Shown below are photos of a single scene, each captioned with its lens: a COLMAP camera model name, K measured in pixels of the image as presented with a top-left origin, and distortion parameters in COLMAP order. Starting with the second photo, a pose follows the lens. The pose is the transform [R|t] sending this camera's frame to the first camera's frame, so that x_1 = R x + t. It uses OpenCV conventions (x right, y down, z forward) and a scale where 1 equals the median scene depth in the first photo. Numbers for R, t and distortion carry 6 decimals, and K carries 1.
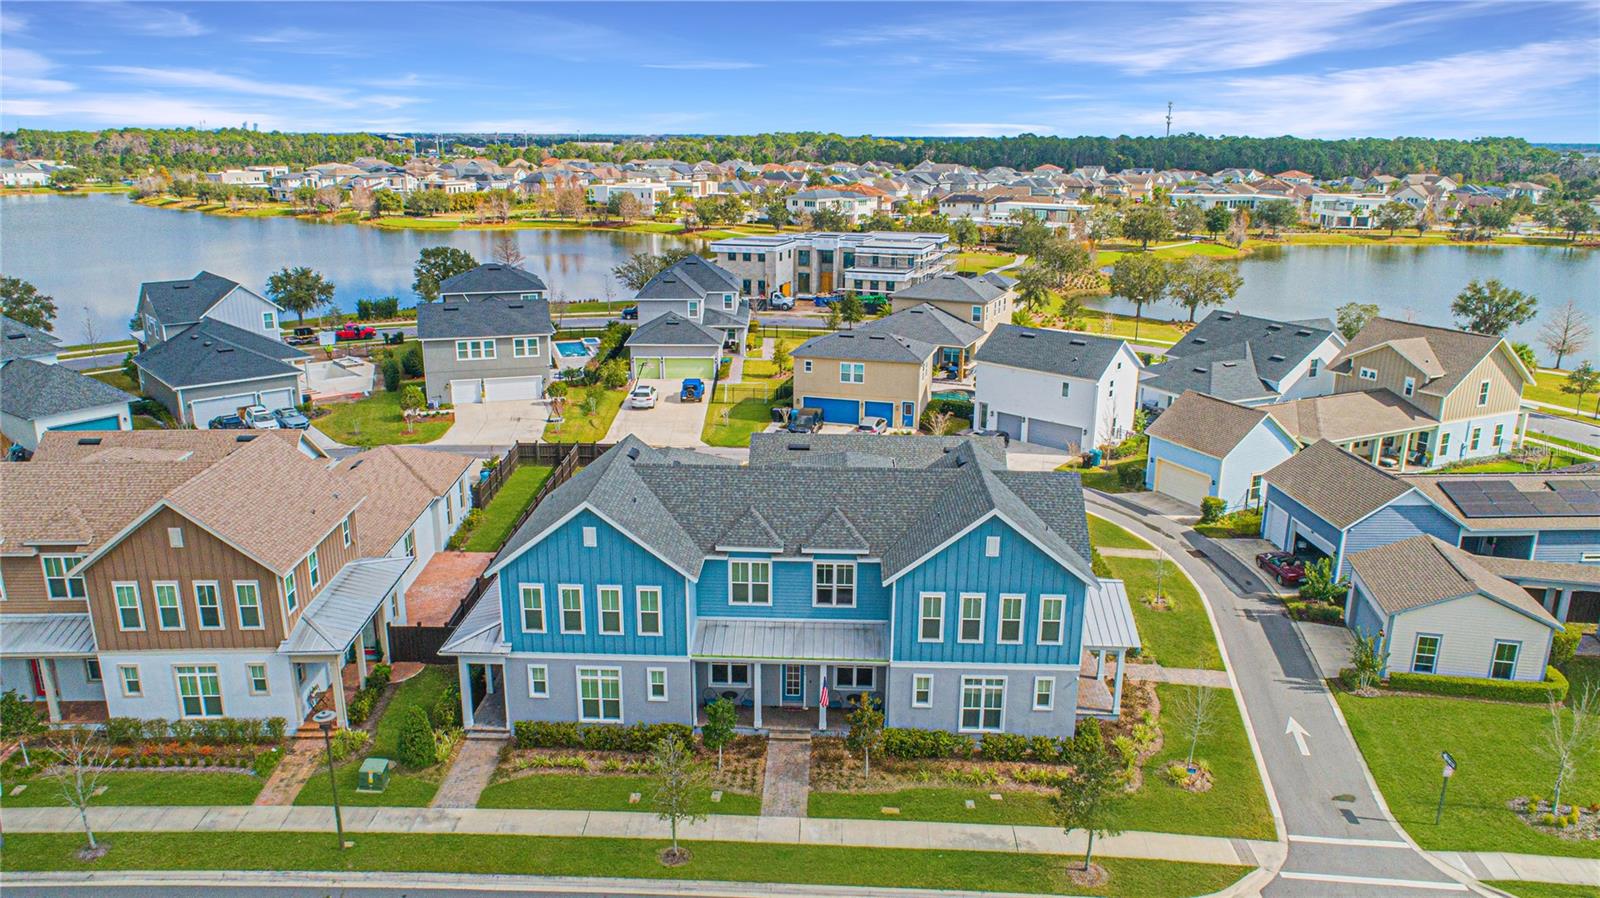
lens RADIAL K [[1096.3, 0, 805.4], [0, 1096.3, 416.3], [0, 0, 1]] dist [-0.013486, 0.003222]
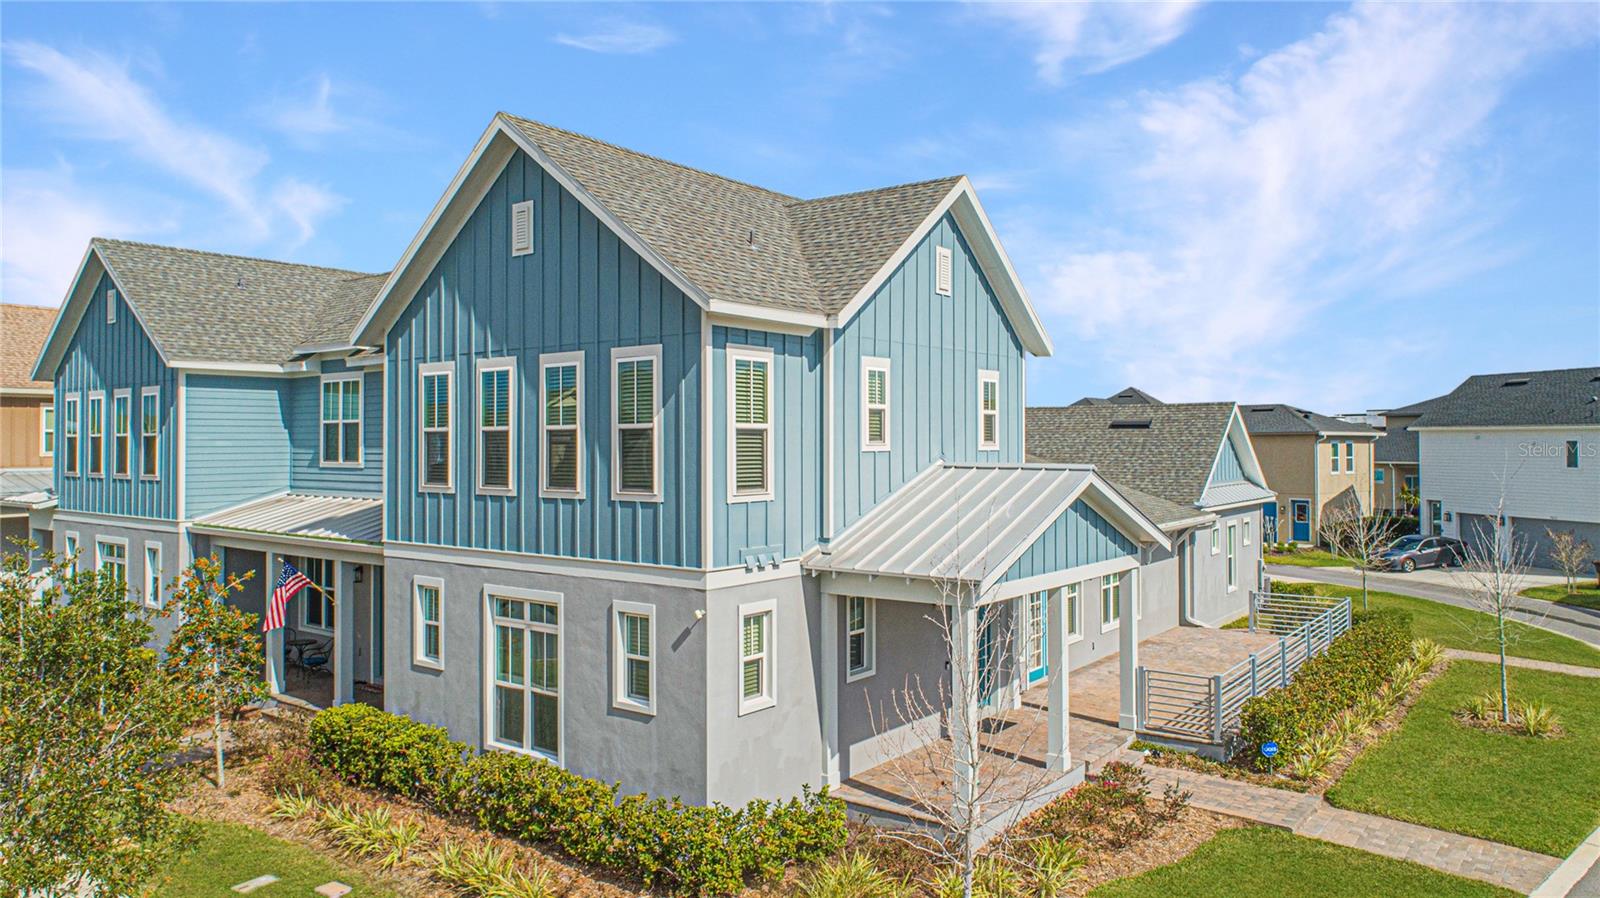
lens RADIAL K [[1096.3, 0, 805.4], [0, 1096.3, 416.3], [0, 0, 1]] dist [-0.013486, 0.003222]
pose [[0.824059, -0.018922, -0.566188, 0.385143], [-0.135050, 0.964065, -0.228778, 0.212729], [0.550172, 0.264990, 0.791891, 0.623105]]
